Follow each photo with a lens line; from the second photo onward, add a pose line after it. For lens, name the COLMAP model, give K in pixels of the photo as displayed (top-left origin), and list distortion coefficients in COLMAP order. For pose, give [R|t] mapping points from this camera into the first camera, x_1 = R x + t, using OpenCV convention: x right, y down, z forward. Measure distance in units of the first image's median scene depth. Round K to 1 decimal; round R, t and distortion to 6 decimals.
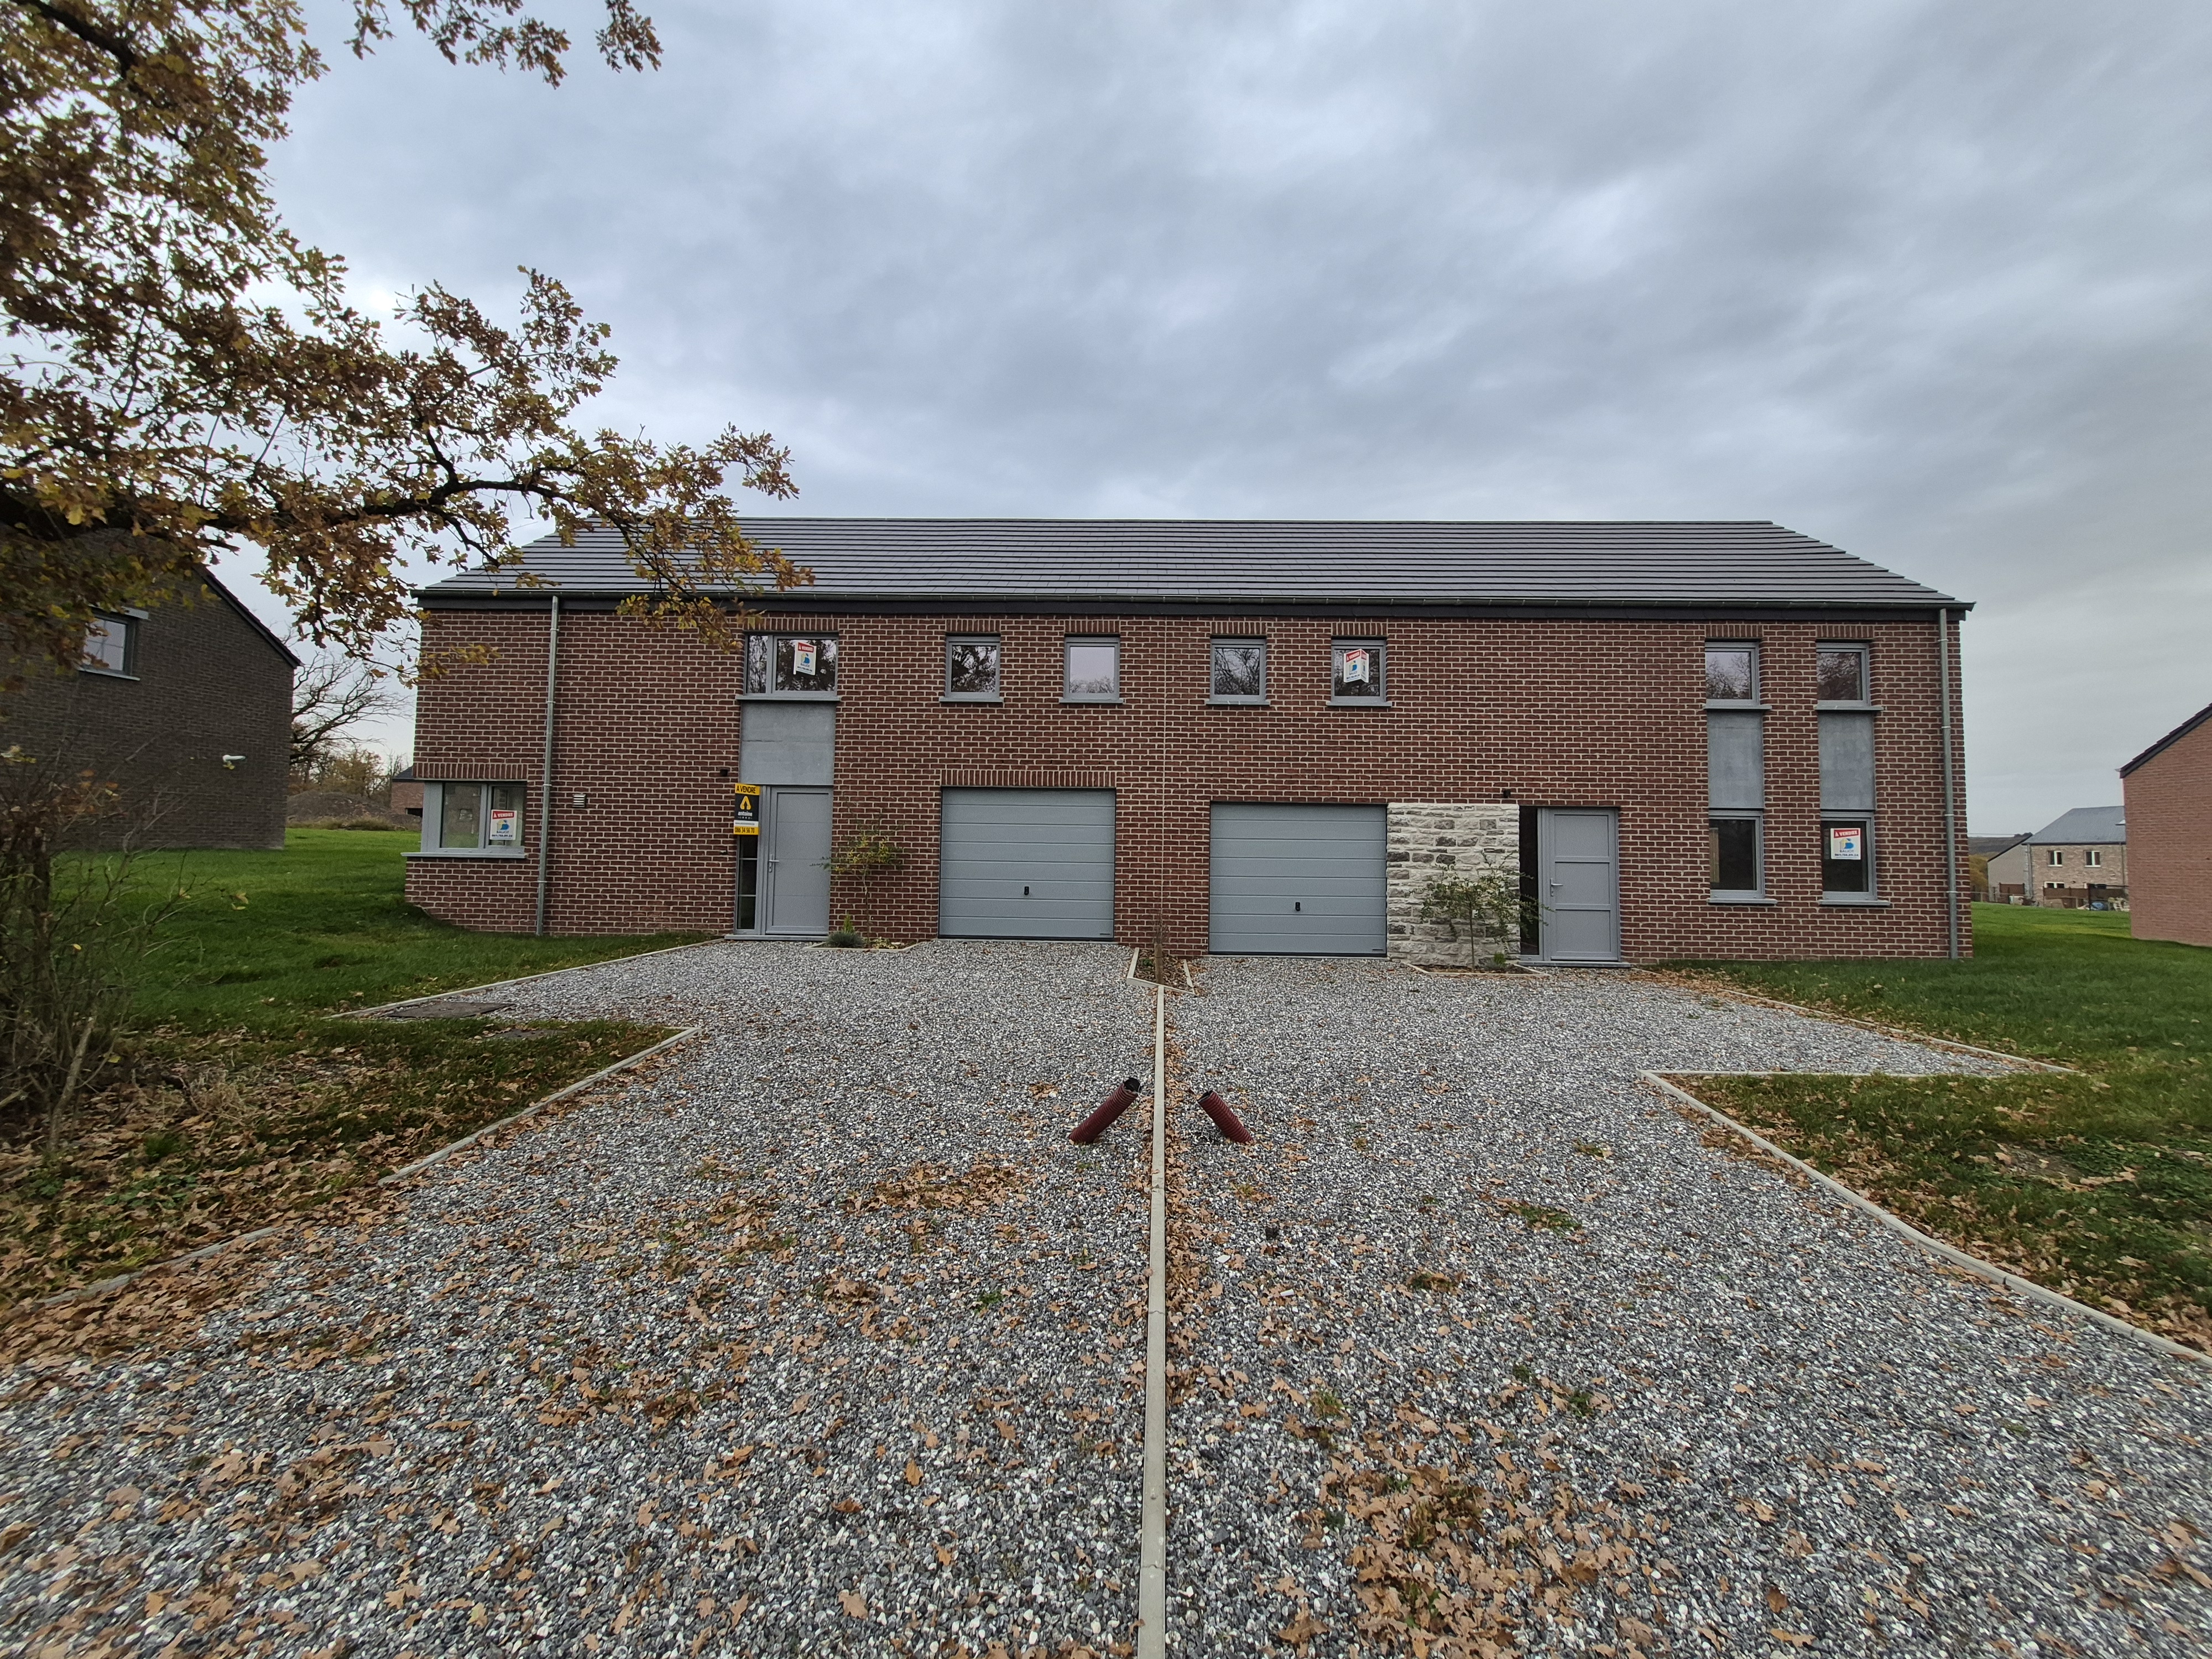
lens RADIAL K [[870.1, 0, 1106.0], [0, 870.1, 829.5], [0, 0, 1]] dist [0.001788, -0.004674]
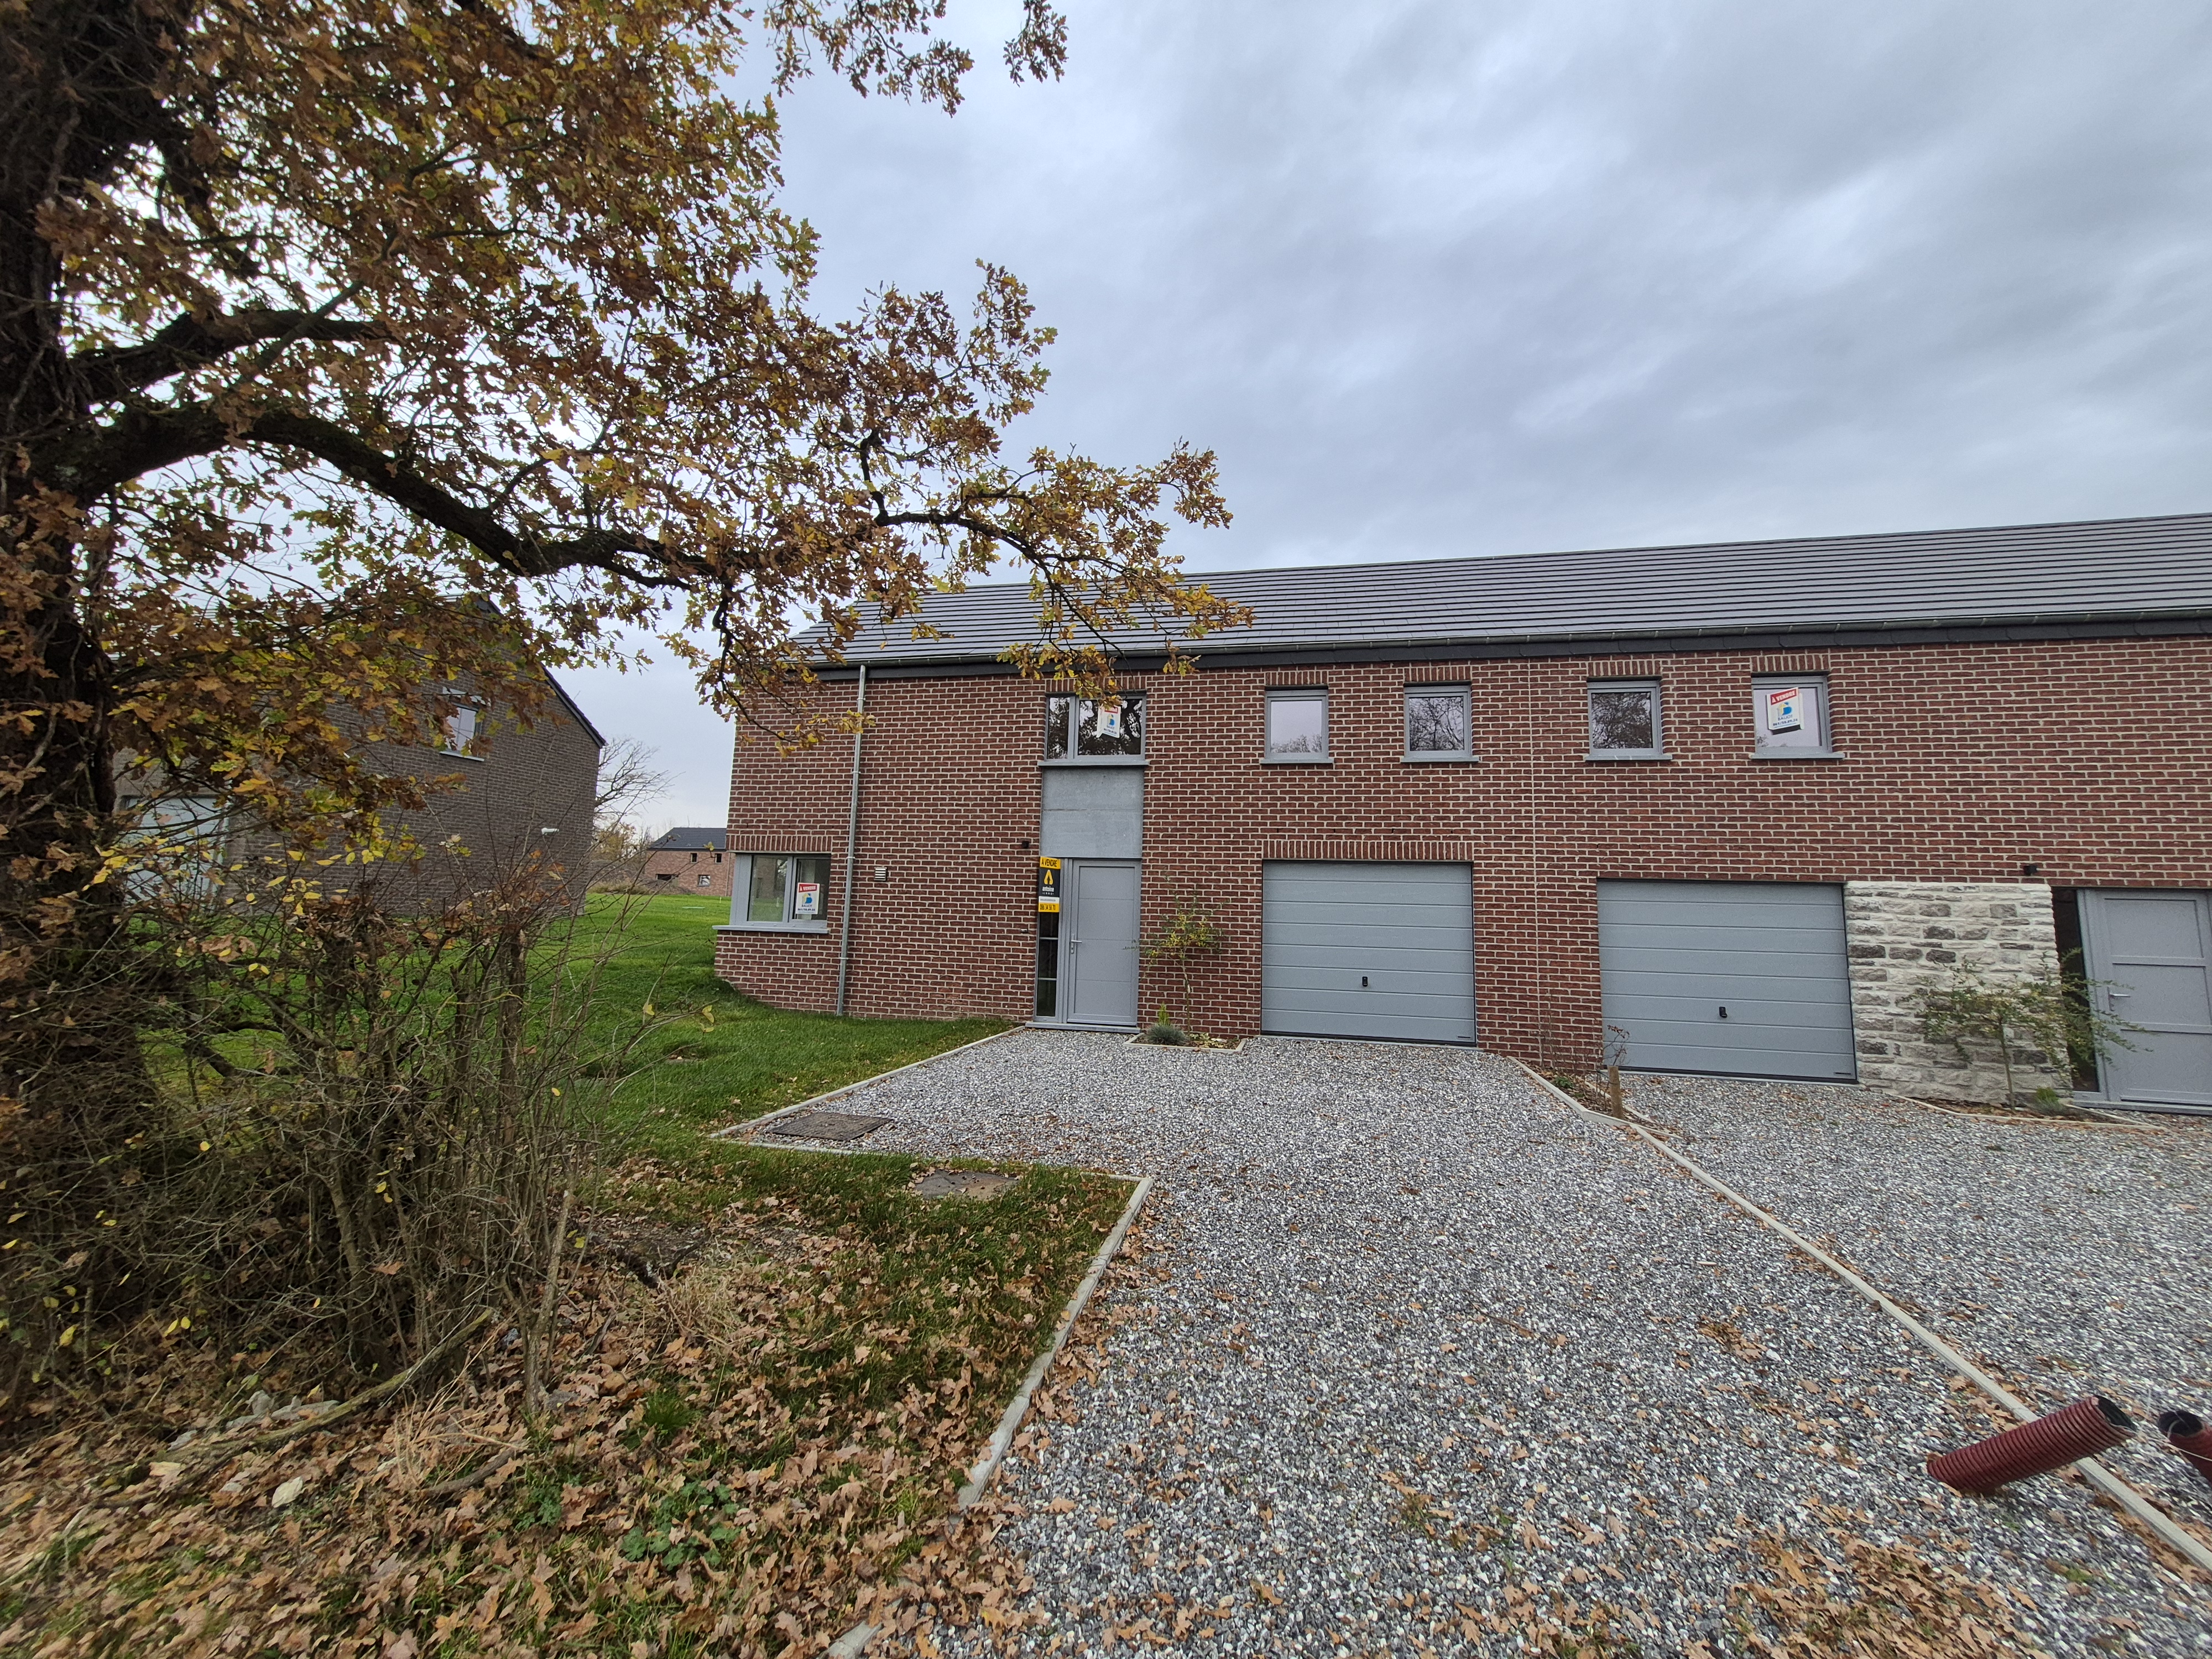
lens RADIAL K [[882.6, 0, 1108.0], [0, 882.6, 823.2], [0, 0, 1]] dist [-0.000892, 0.000927]
pose [[0.979885, -0.007086, -0.199437, -0.164920], [-0.009750, 0.996476, -0.083310, -0.010222], [0.199324, 0.083578, 0.976363, 0.096405]]
